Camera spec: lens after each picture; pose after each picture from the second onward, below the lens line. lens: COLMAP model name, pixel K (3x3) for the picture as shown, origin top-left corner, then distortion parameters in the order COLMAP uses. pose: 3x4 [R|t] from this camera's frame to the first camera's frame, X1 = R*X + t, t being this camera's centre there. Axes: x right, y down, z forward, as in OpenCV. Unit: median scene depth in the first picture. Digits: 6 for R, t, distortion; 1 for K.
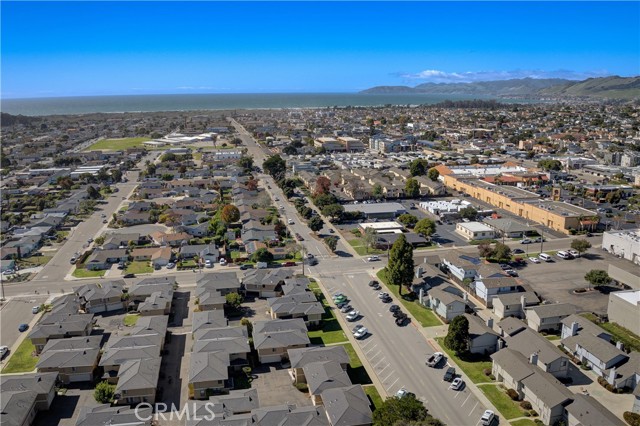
lens RADIAL K [[528.5, 0, 323.2], [0, 528.5, 205.0], [0, 0, 1]] dist [-0.101009, -0.014992]
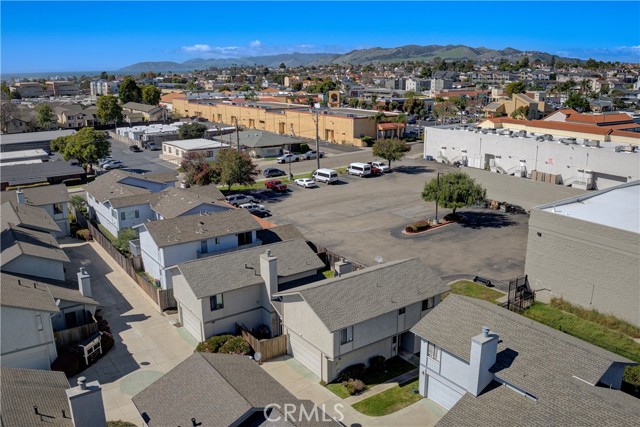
lens RADIAL K [[543.9, 0, 337.1], [0, 543.9, 214.1], [0, 0, 1]] dist [-0.102323, -0.003133]
pose [[0.904692, -0.104954, 0.412938, 0.201642], [0.083200, 0.994045, 0.070370, 0.091337], [-0.417865, -0.029306, 0.908036, 0.480531]]
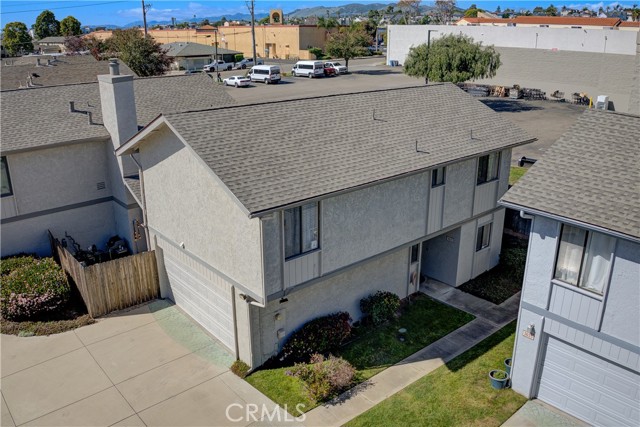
lens RADIAL K [[534.5, 0, 320.0], [0, 534.5, 213.5], [0, 0, 1]] dist [-0.107238, -0.010297]
pose [[0.872316, -0.158215, 0.462637, 0.245700], [0.099033, 0.983759, 0.149701, 0.130871], [-0.478808, -0.084770, 0.873817, 0.580980]]
